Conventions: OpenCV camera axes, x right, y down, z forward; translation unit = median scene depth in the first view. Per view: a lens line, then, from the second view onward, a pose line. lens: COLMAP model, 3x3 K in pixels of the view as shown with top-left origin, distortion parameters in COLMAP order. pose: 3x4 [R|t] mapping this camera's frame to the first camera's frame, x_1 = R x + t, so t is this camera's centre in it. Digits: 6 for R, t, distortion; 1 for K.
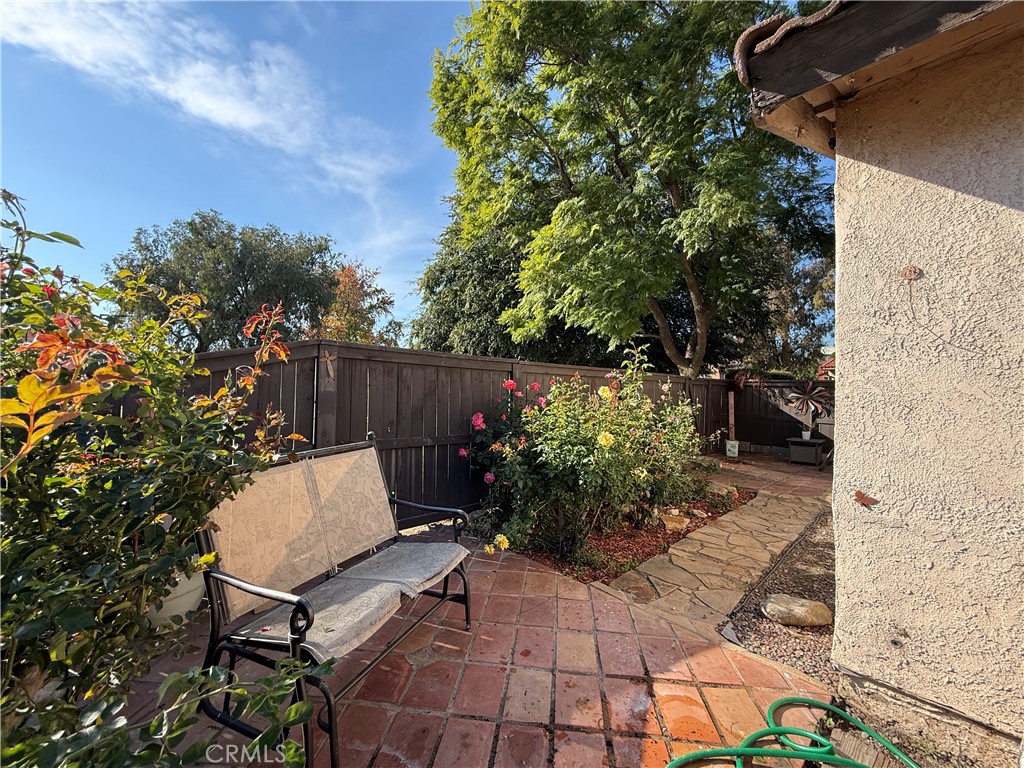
lens RADIAL K [[406.4, 0, 512.0], [0, 406.4, 384.0], [0, 0, 1]] dist [-0.004749, -0.000182]
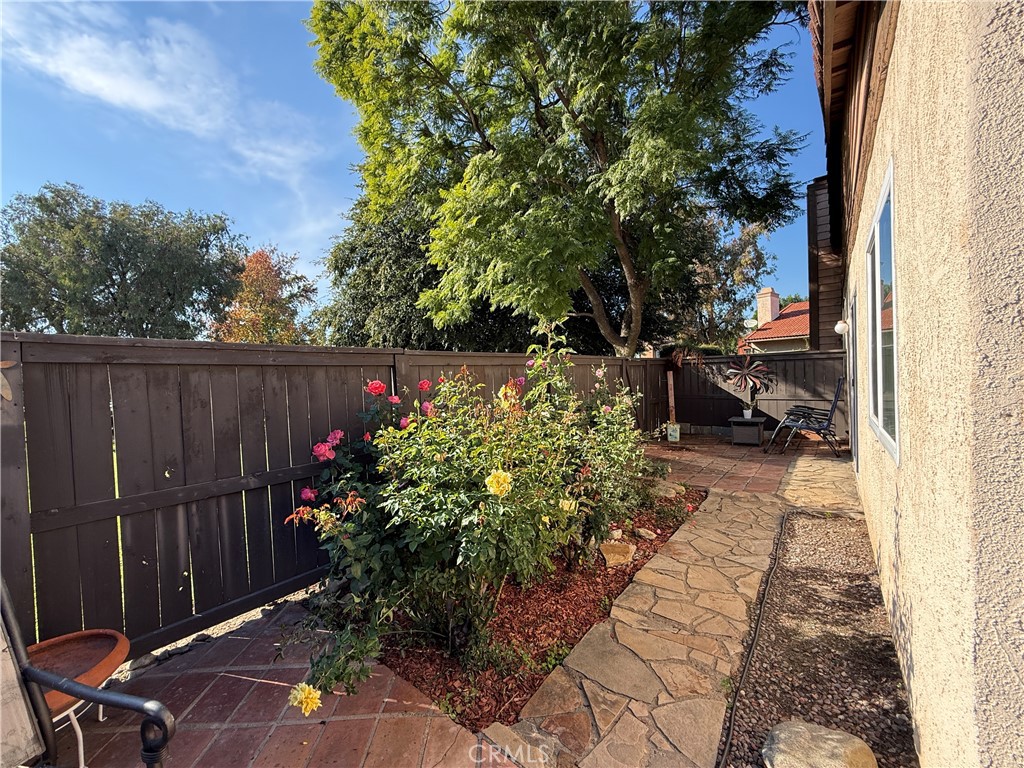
lens RADIAL K [[412.0, 0, 508.6], [0, 412.0, 390.4], [0, 0, 1]] dist [-0.001034, -0.000258]
pose [[0.989166, -0.061340, 0.133371, 0.045919], [0.054608, 0.997070, 0.053571, -0.006963], [-0.136266, -0.045708, 0.989617, 0.110886]]
